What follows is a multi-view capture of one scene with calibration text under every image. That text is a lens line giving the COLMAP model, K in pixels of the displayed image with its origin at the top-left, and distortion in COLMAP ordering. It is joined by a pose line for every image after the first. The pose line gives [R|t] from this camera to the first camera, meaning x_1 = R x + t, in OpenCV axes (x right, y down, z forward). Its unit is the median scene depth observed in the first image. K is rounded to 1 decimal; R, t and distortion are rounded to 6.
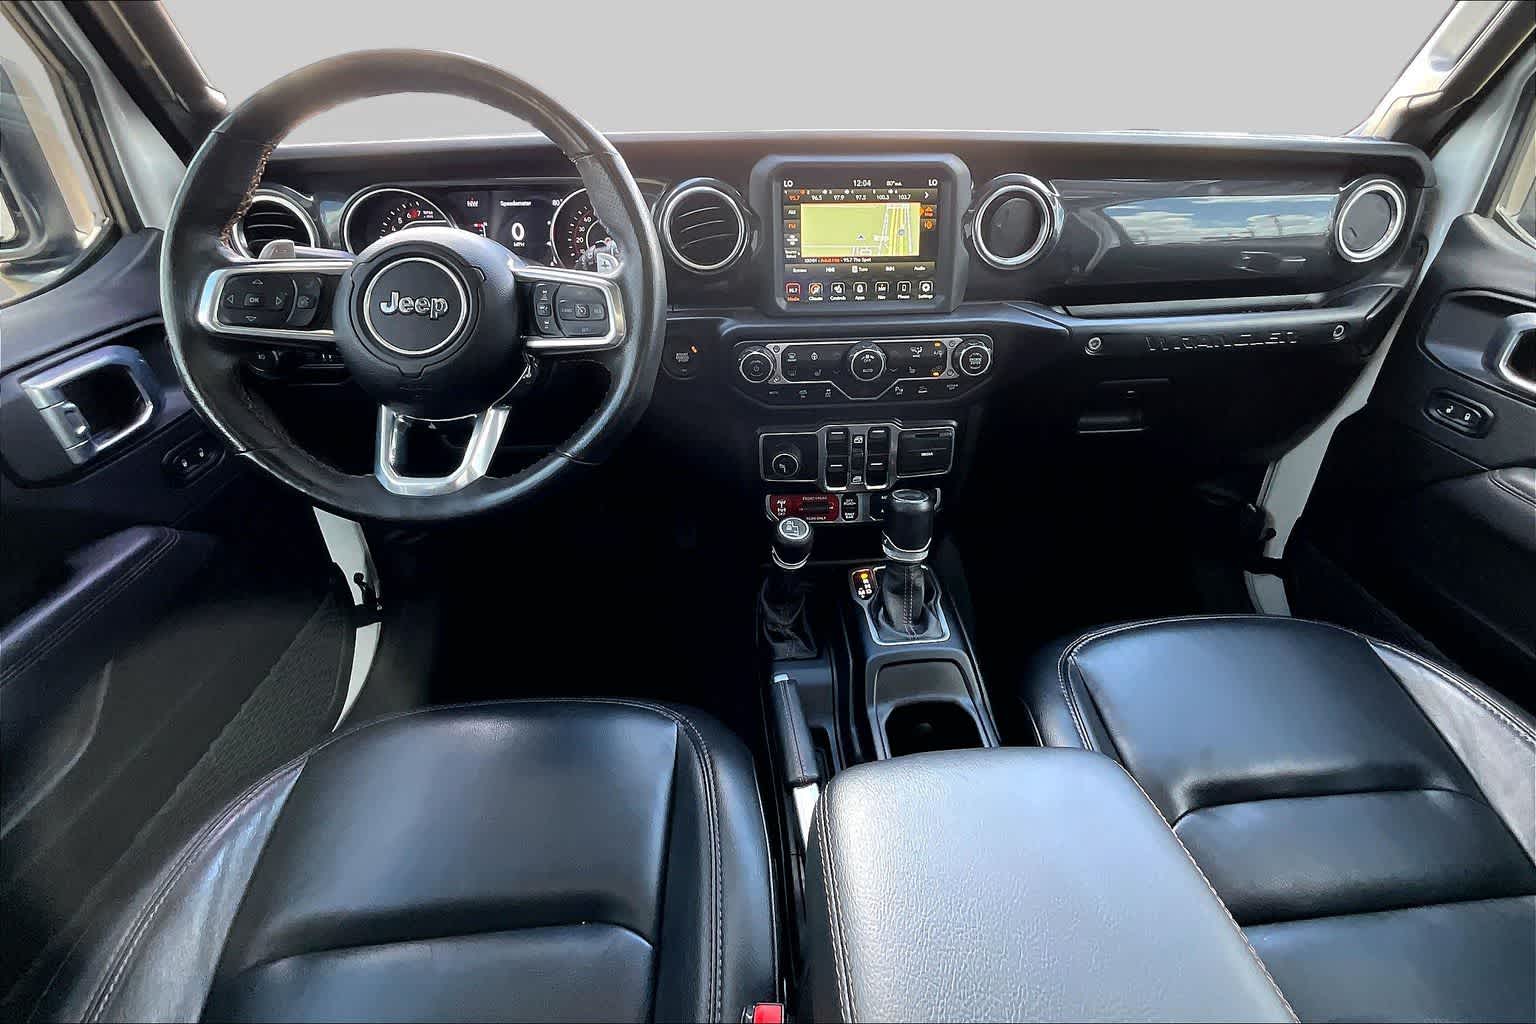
lens RADIAL K [[724.3, 0, 792.0], [0, 724.3, 446.7], [0, 0, 1]] dist [0.002552, 0.000606]
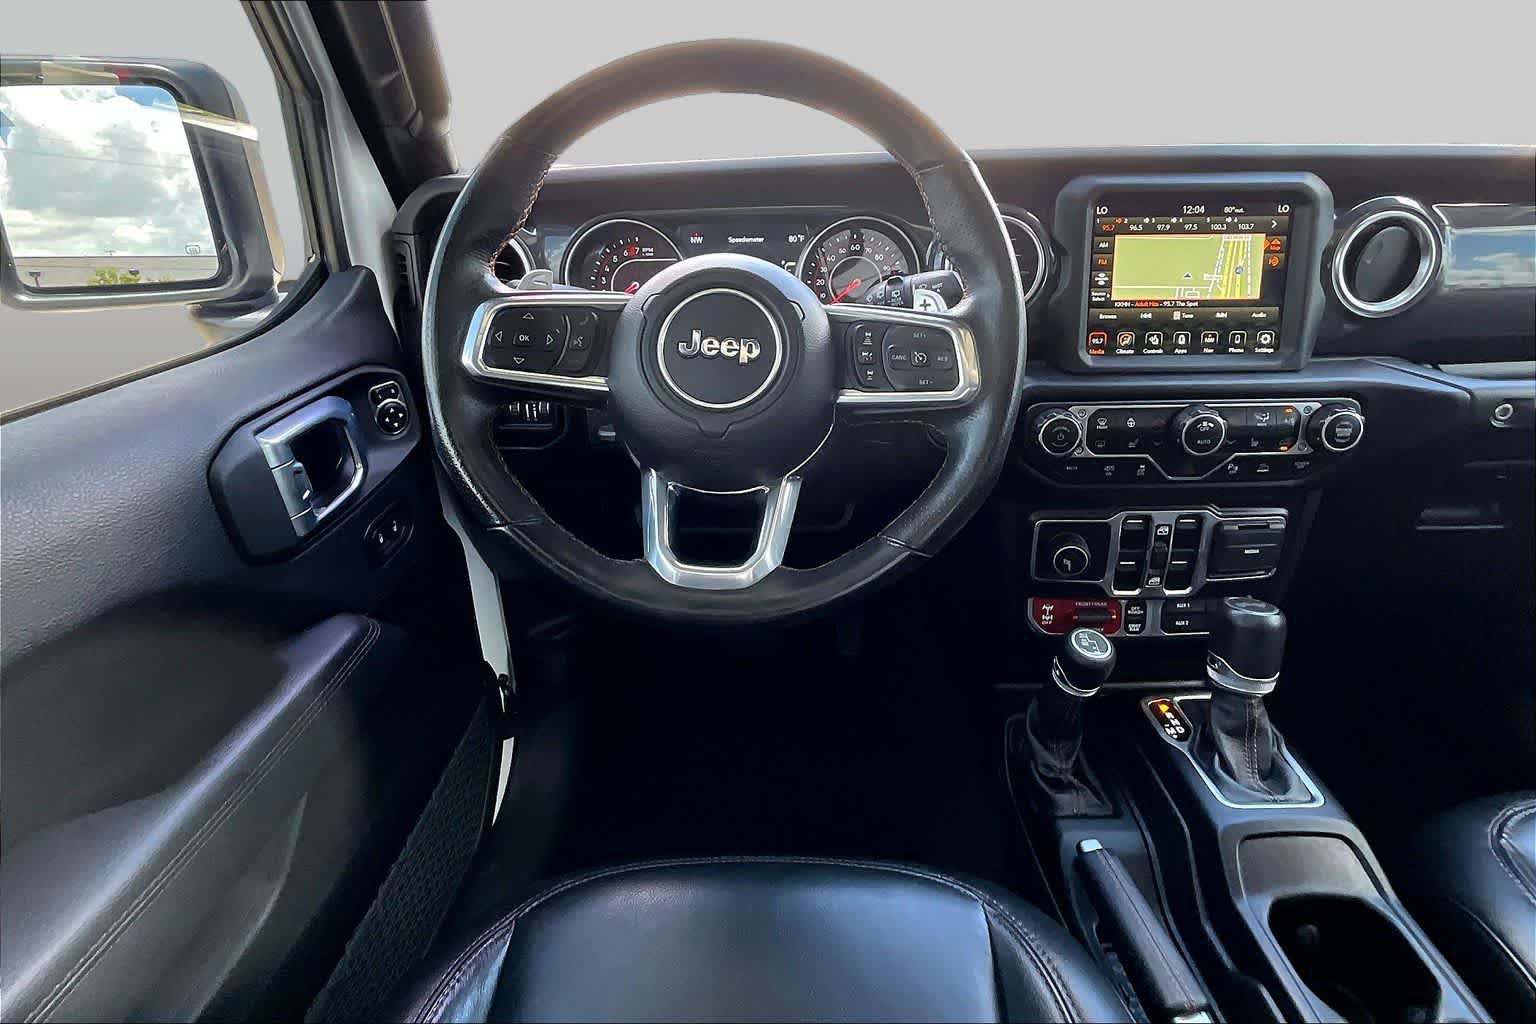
lens RADIAL K [[790.6, 0, 766.1], [0, 790.6, 457.8], [0, 0, 1]] dist [-0.012758, 0.005772]
pose [[0.995708, 0.017852, -0.090816, -0.285405], [-0.026448, 0.995188, -0.094349, 0.004148], [0.088695, 0.096346, 0.991388, 0.119049]]
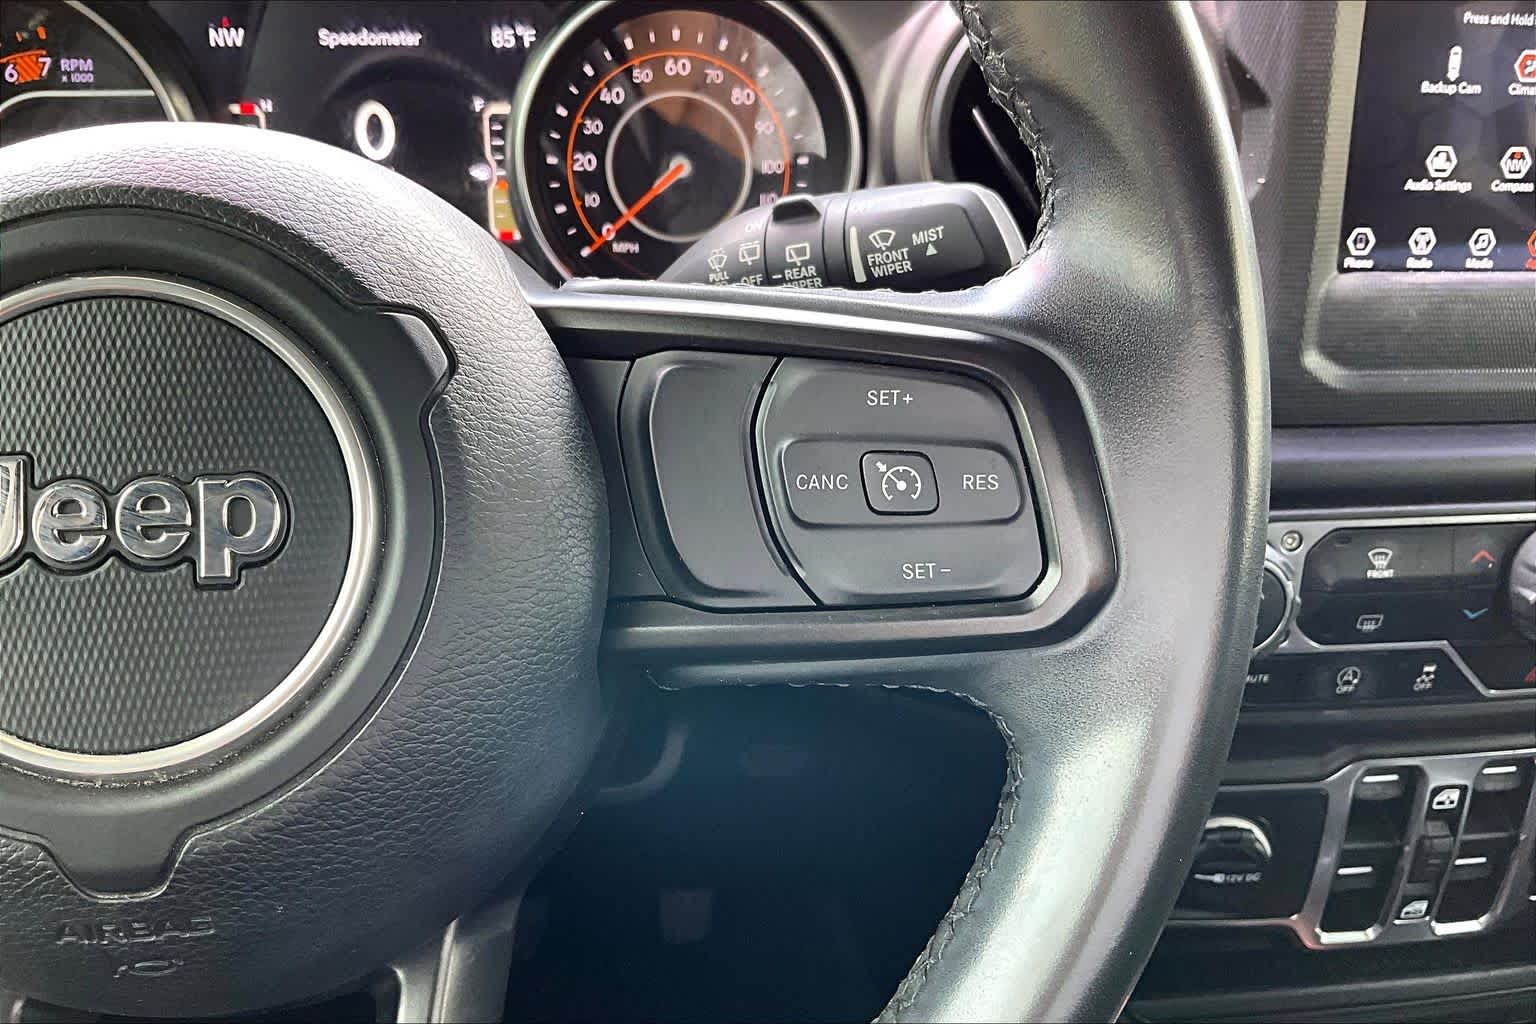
lens RADIAL K [[1356.5, 0, 742.2], [0, 1356.5, 533.0], [0, 0, 1]] dist [-0.010396, -0.021918]
pose [[0.998739, -0.004284, 0.050015, -0.269535], [0.004815, 0.999933, -0.010511, -0.133023], [-0.049967, 0.010739, 0.998693, 0.464519]]
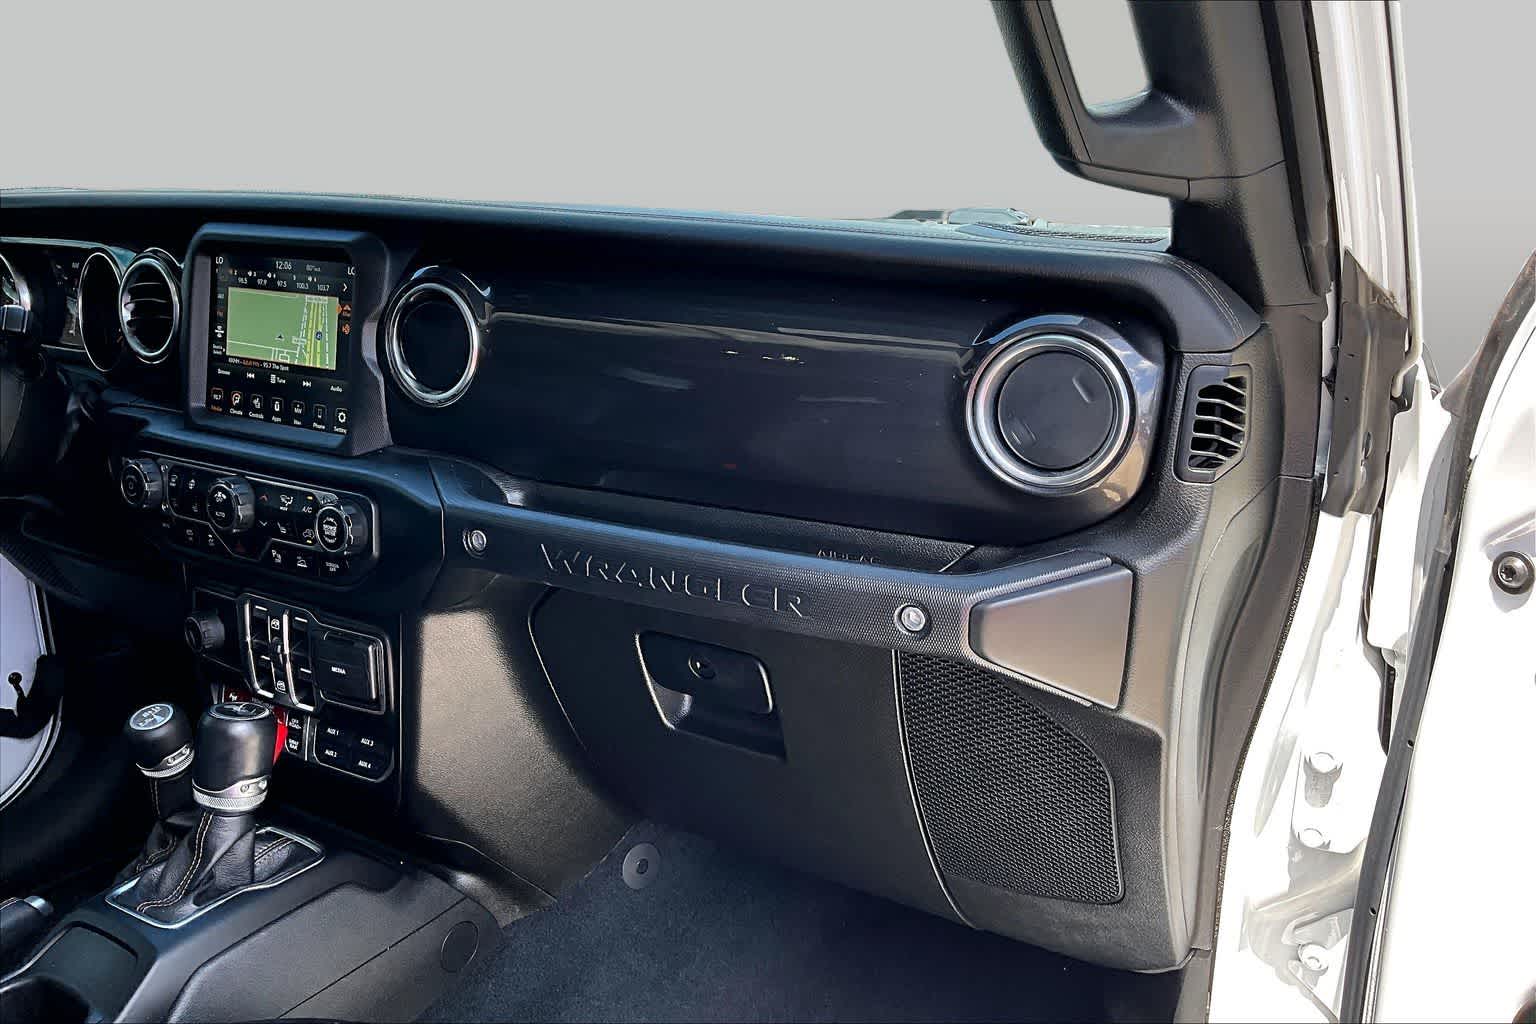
lens RADIAL K [[1322.8, 0, 756.1], [0, 1322.8, 519.0], [0, 0, 1]] dist [0.034525, -0.008183]
pose [[0.775737, 0.168393, -0.608175, 1.303837], [-0.280059, 0.955501, -0.092658, -0.126146], [0.565508, 0.242203, 0.788377, 0.268777]]
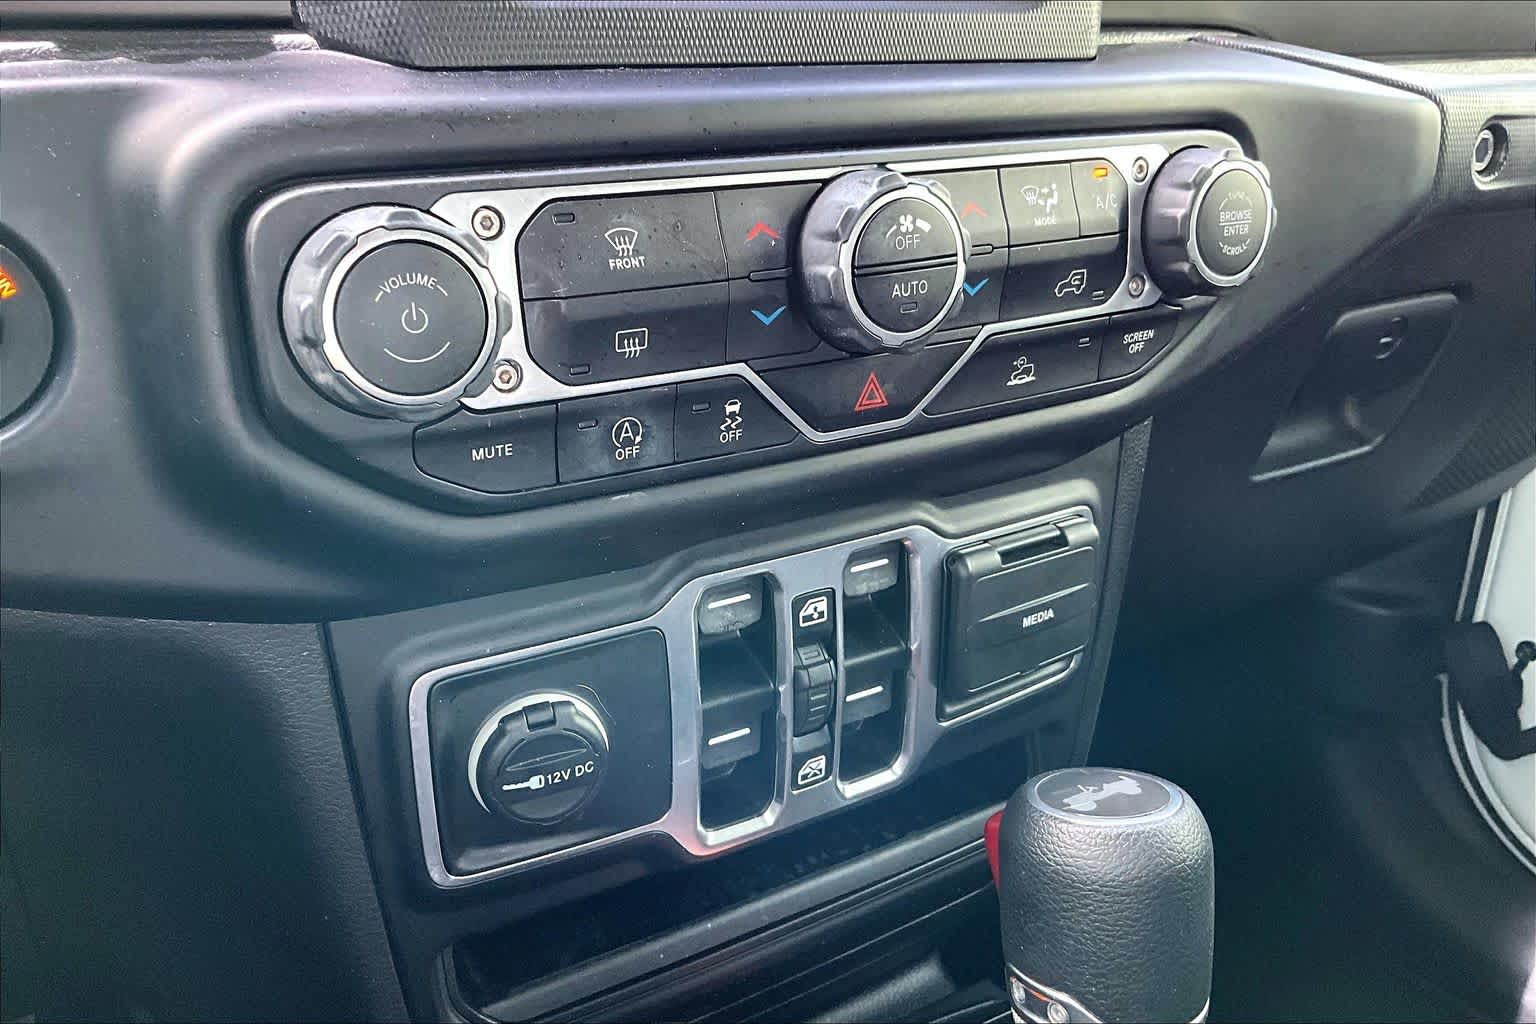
lens RADIAL K [[1322.8, 0, 766.5], [0, 1322.8, 508.9], [0, 0, 1]] dist [0.034525, -0.008183]
pose [[0.892130, -0.156014, 0.423985, -0.117554], [0.194051, 0.979828, -0.047765, -0.028083], [-0.407980, 0.124887, 0.904409, 0.655050]]
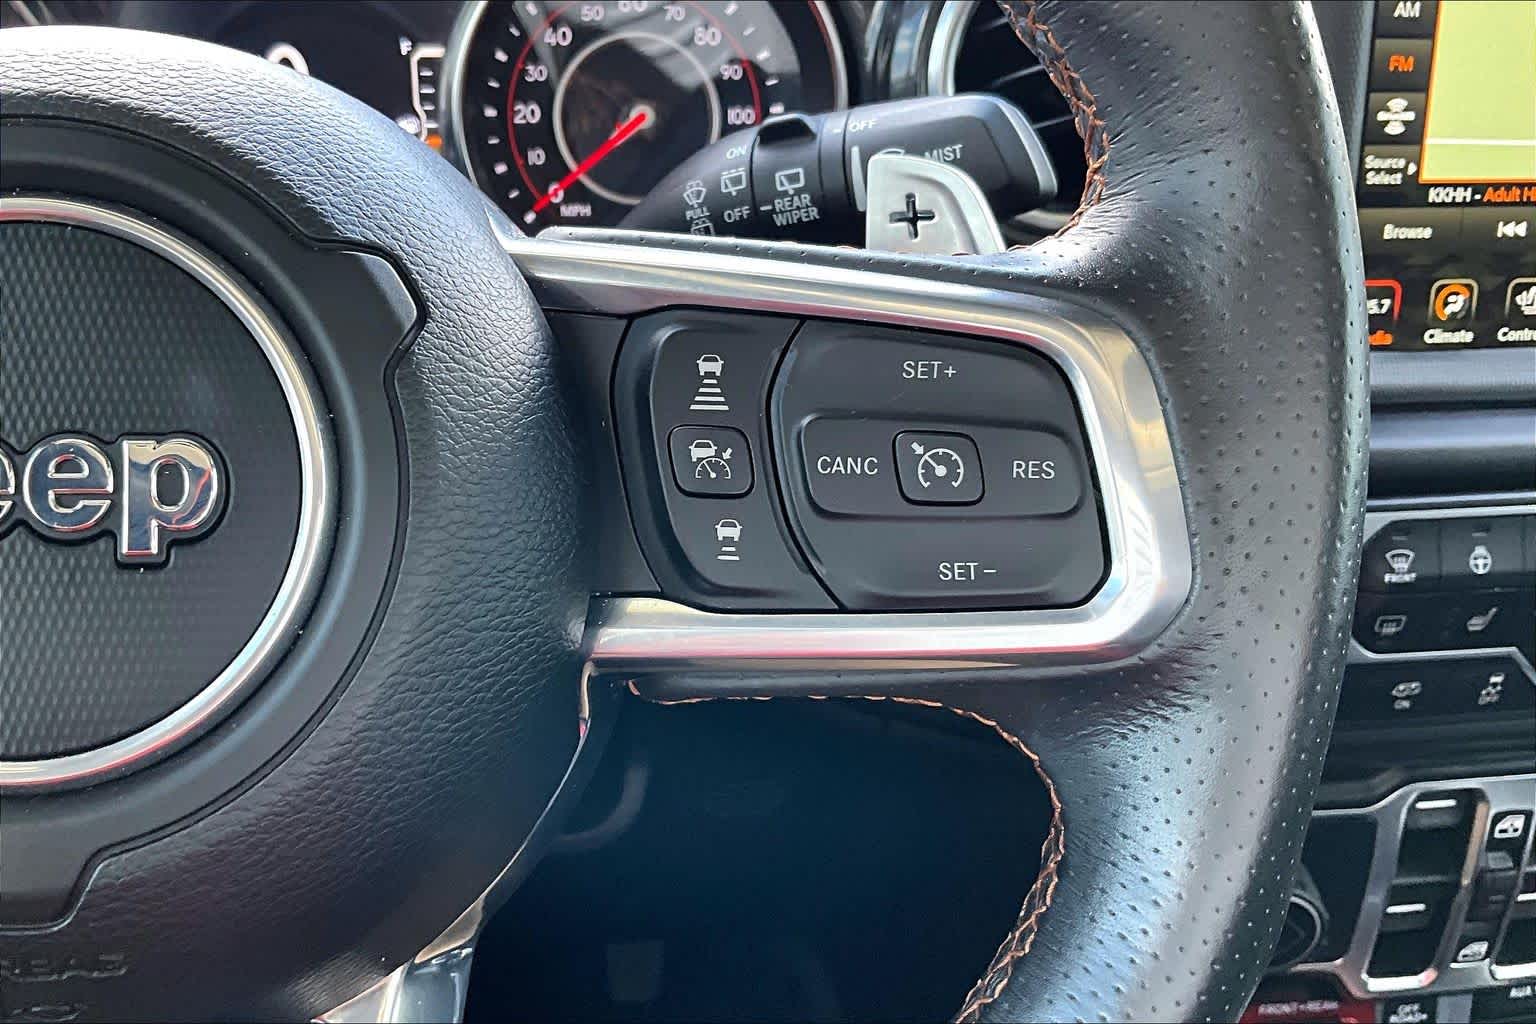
lens RADIAL K [[1469.6, 0, 727.8], [0, 1469.6, 514.2], [0, 0, 1]] dist [0.016688, 0.000000]
pose [[0.996088, -0.011385, 0.087631, -0.284876], [0.013661, 0.999583, -0.025425, -0.131789], [-0.087305, 0.026523, 0.995829, 0.495155]]
